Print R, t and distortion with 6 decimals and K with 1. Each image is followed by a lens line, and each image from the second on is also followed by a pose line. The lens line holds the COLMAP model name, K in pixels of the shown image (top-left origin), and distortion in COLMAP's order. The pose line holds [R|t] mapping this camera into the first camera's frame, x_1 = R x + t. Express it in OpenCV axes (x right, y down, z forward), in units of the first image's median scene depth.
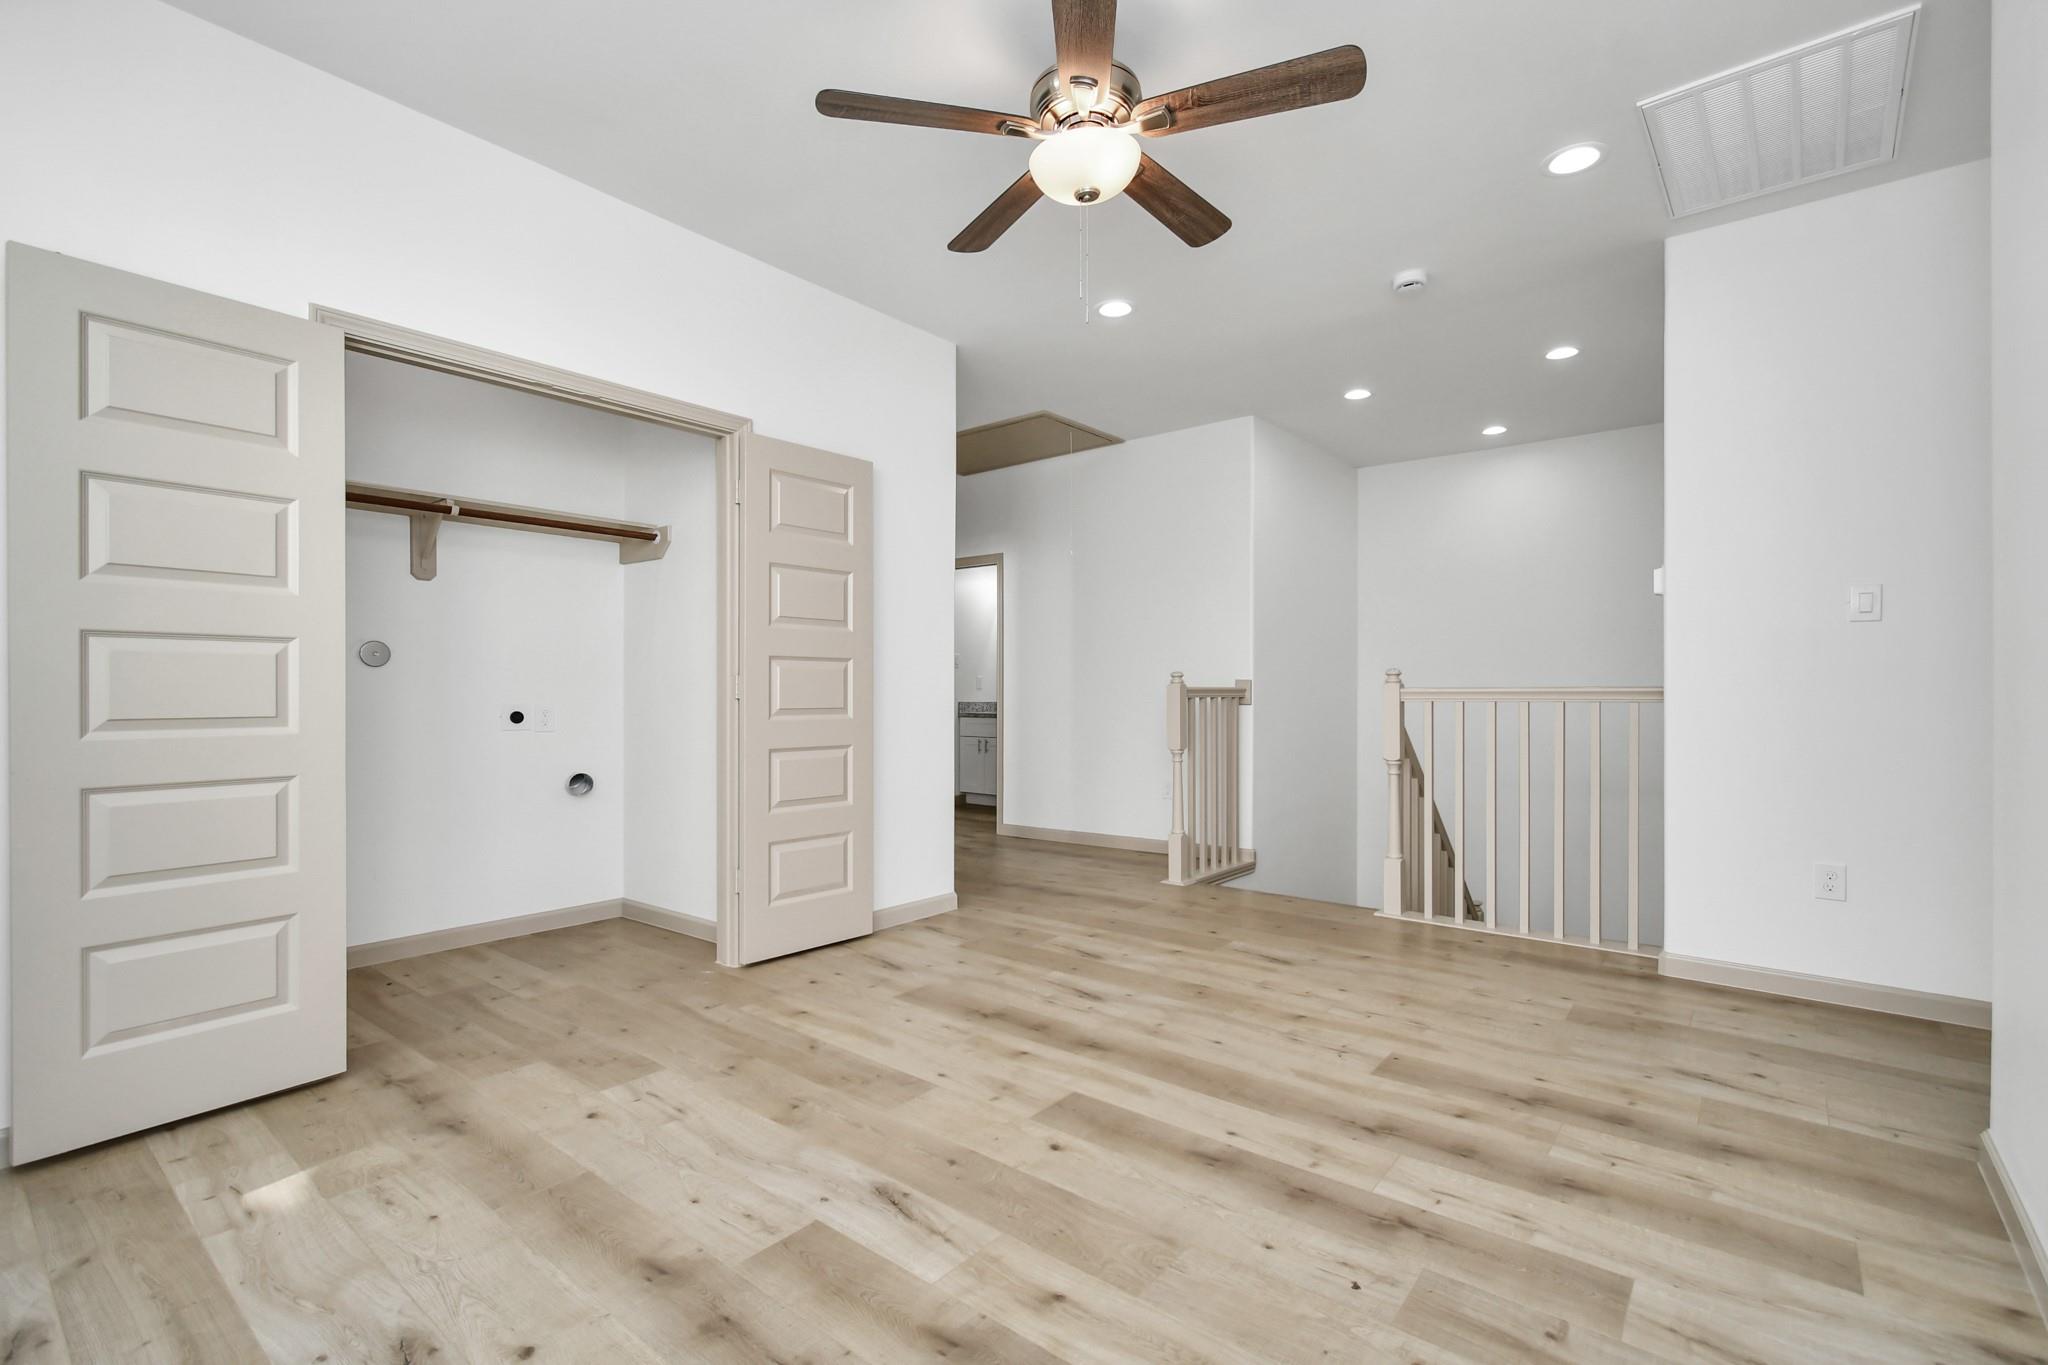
lens RADIAL K [[926.4, 0, 1015.3], [0, 926.4, 682.3], [0, 0, 1]] dist [0.008288, -0.002434]
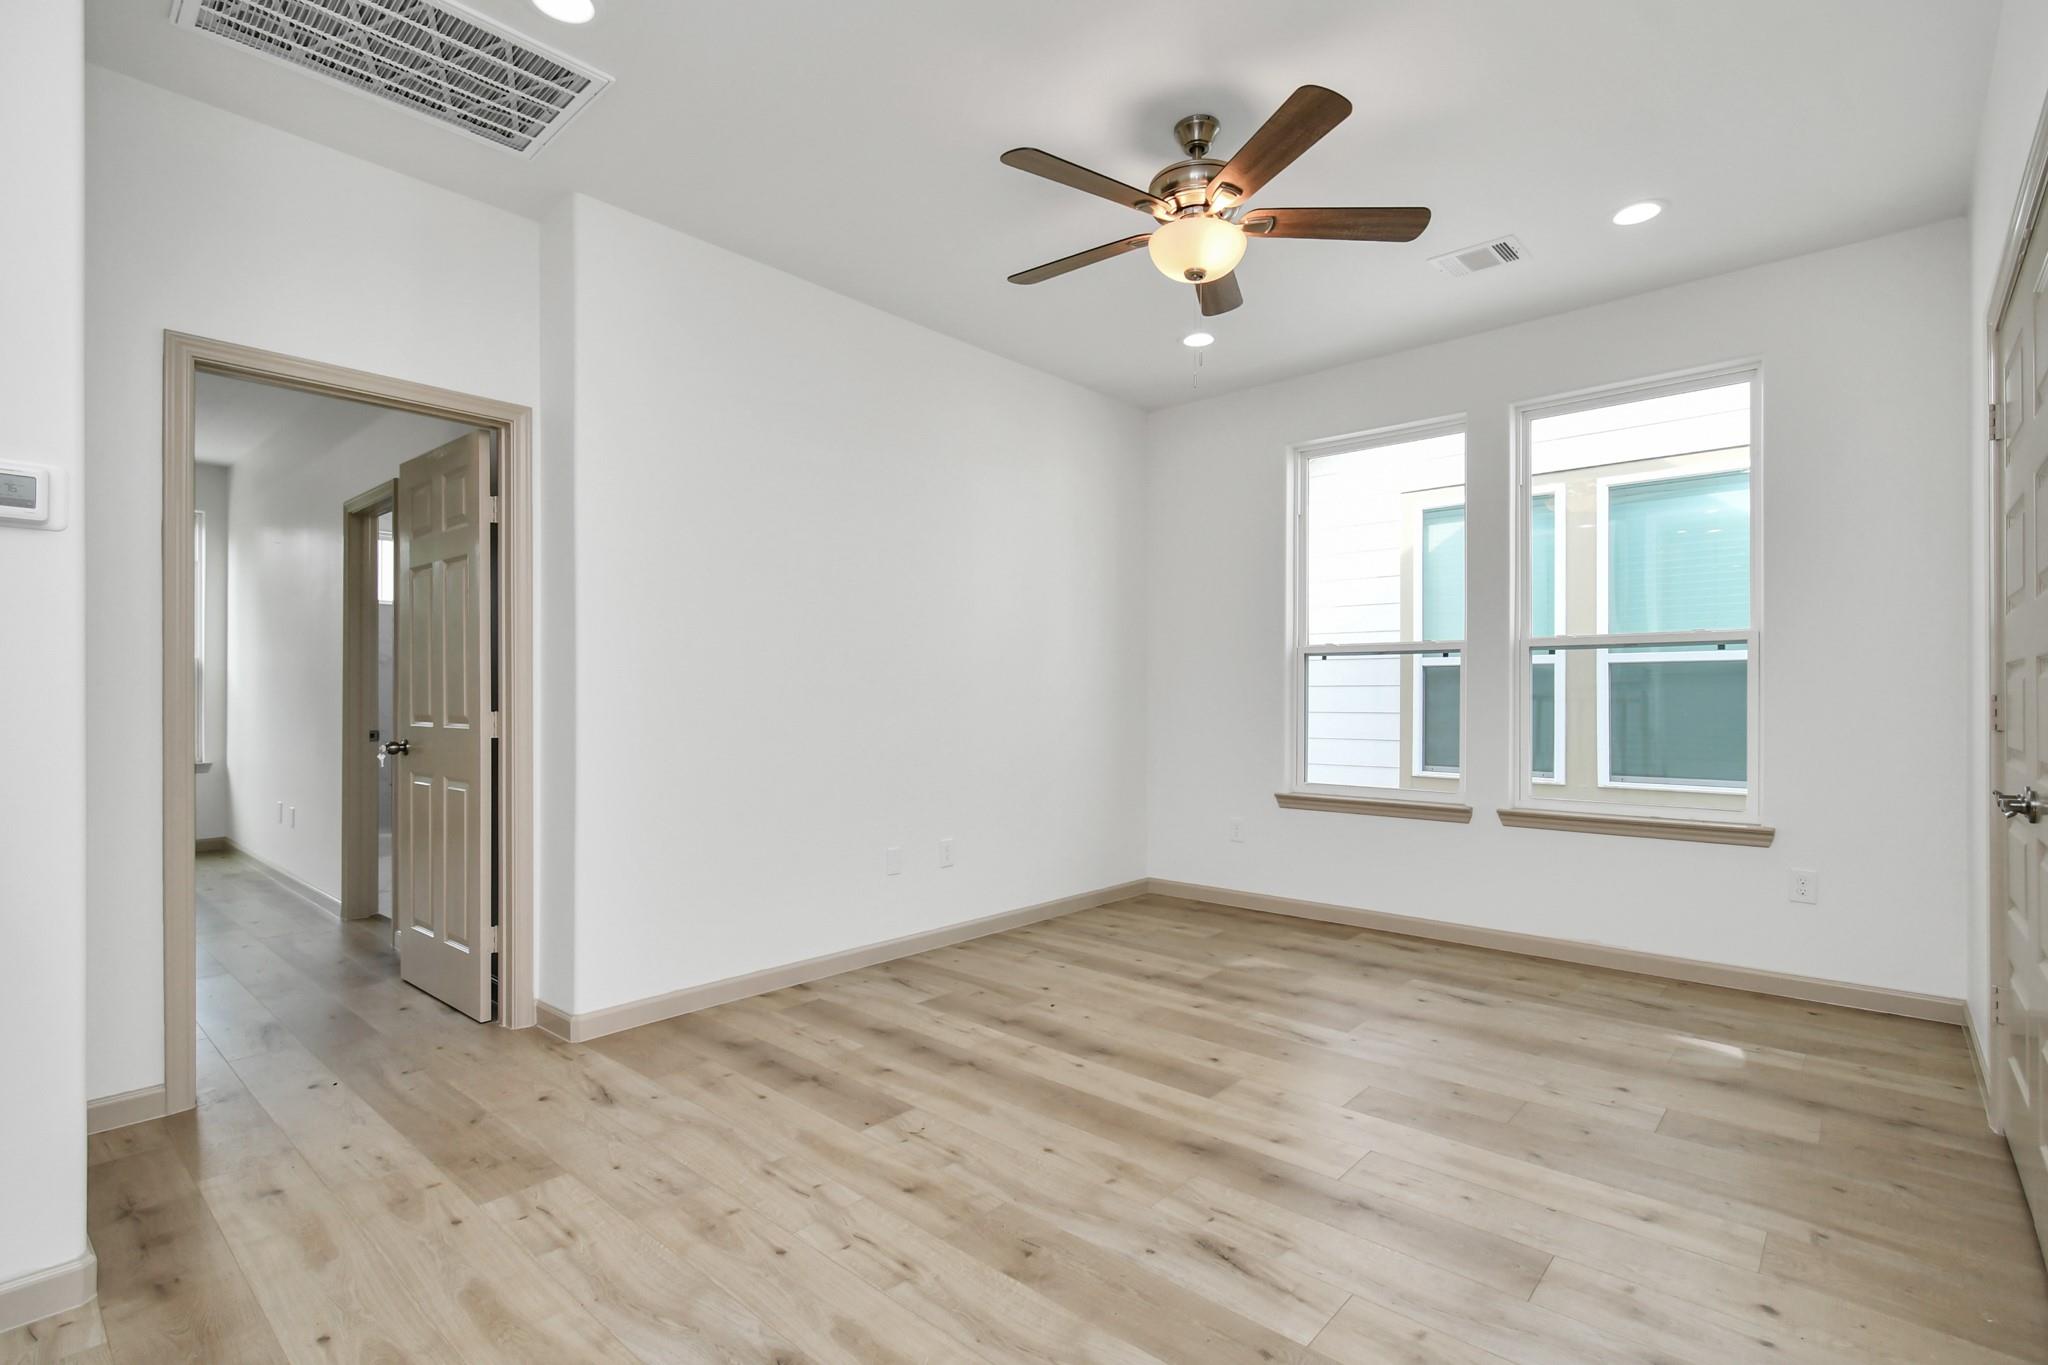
lens RADIAL K [[926.4, 0, 1007.7], [0, 926.4, 702.1], [0, 0, 1]] dist [0.008288, -0.002434]
pose [[-0.998313, -0.002197, 0.058014, 0.216394], [-0.002431, 0.999989, -0.003973, -0.012640], [-0.058005, -0.004108, -0.998308, 1.919184]]
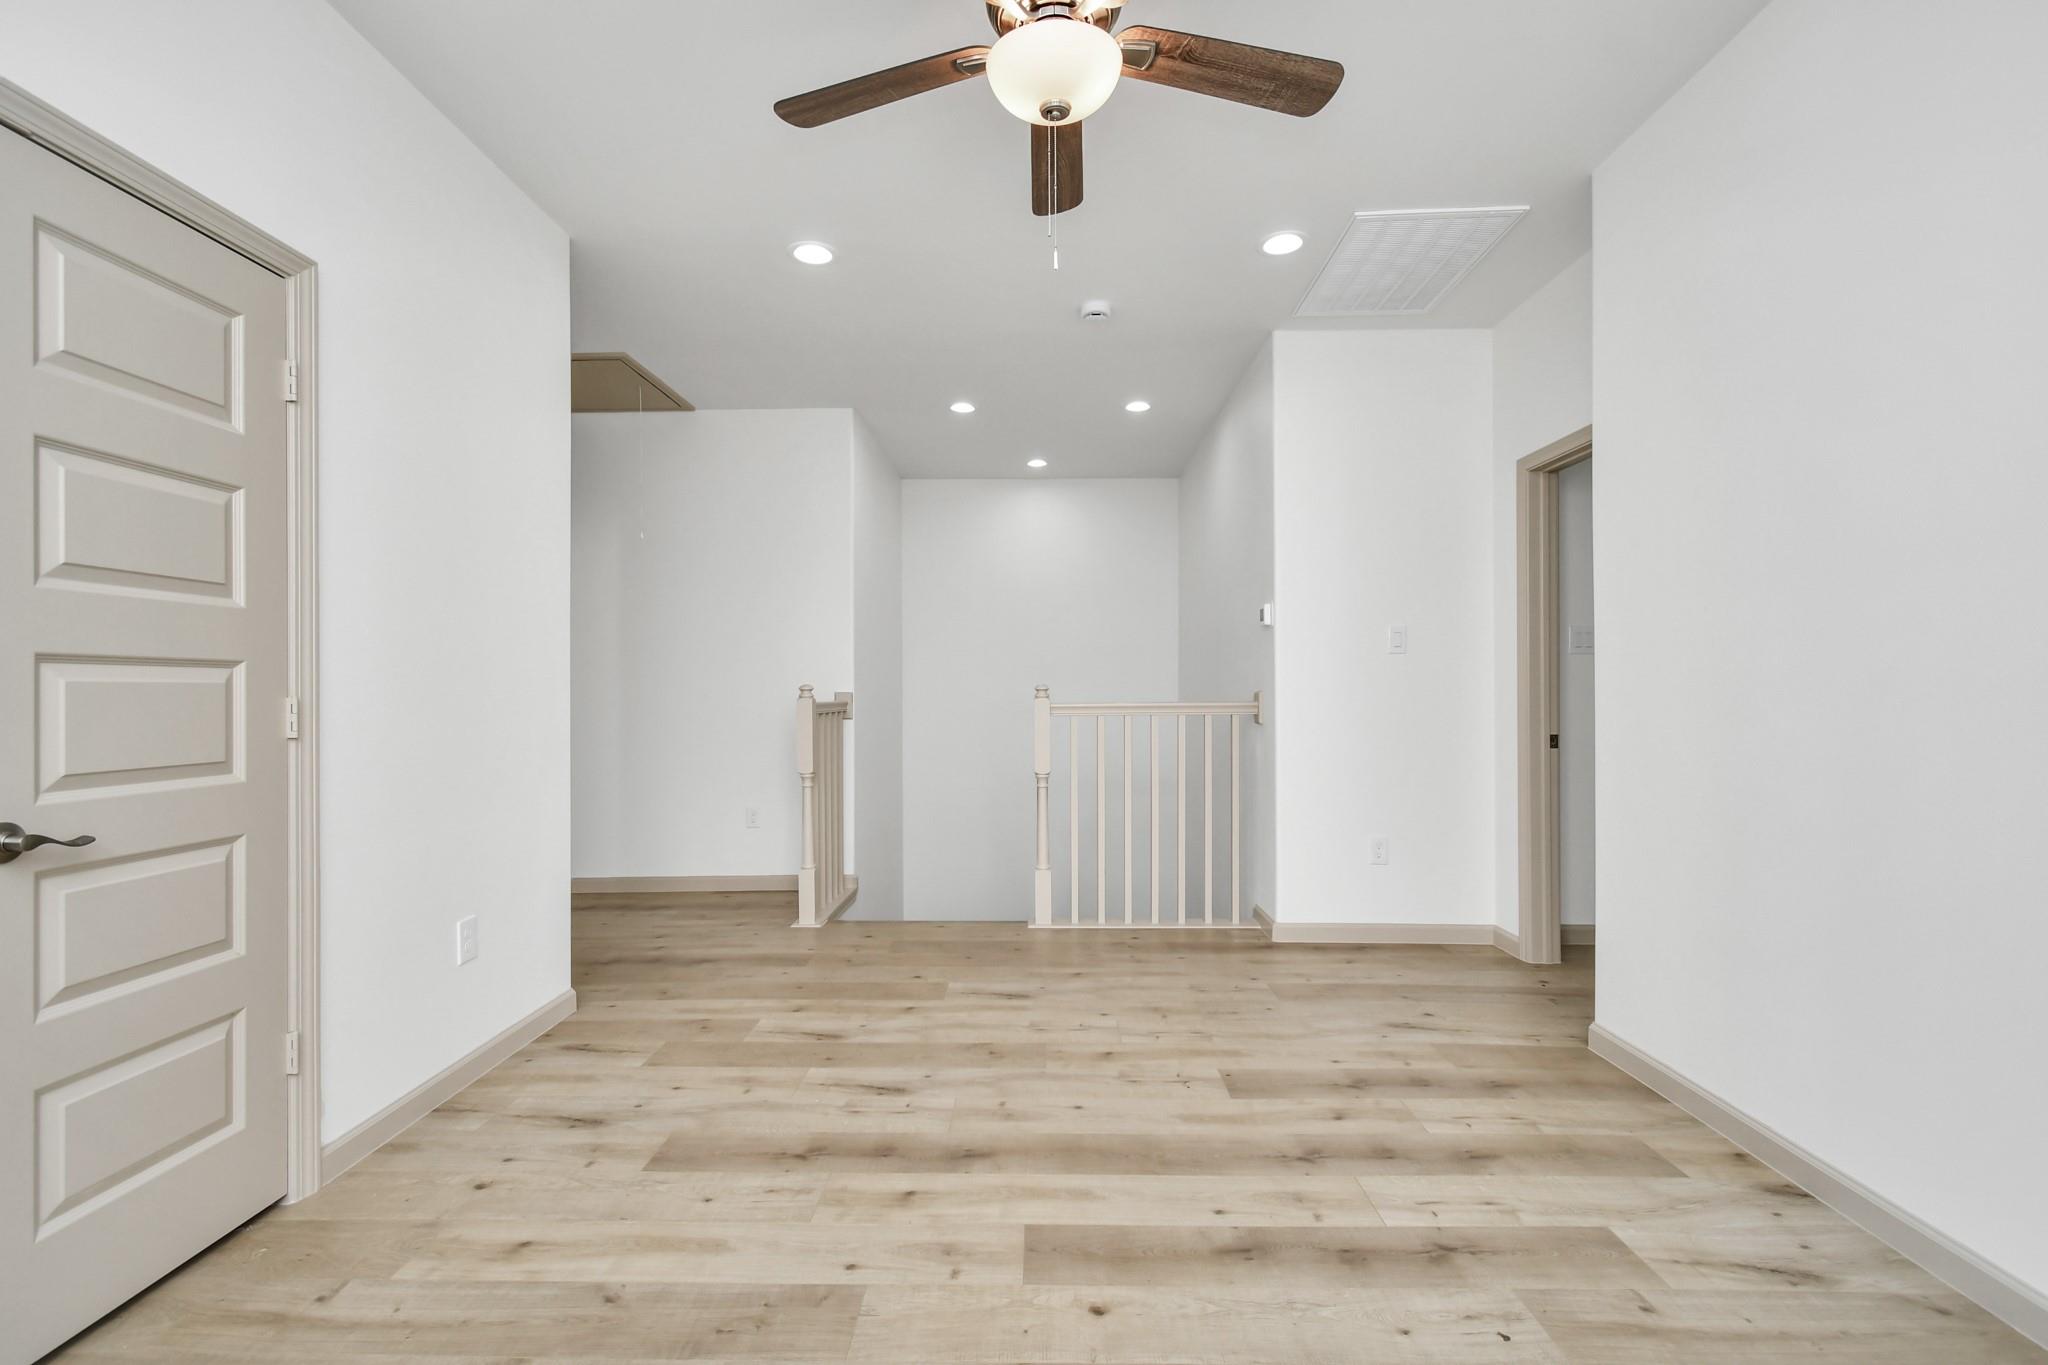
lens RADIAL K [[926.4, 0, 1023.1], [0, 926.4, 688.8], [0, 0, 1]] dist [0.008288, -0.002434]
pose [[0.783095, -0.001465, 0.621900, -0.401242], [-0.002526, 0.999981, 0.005537, -0.024990], [-0.621897, -0.005907, 0.783077, 0.343412]]
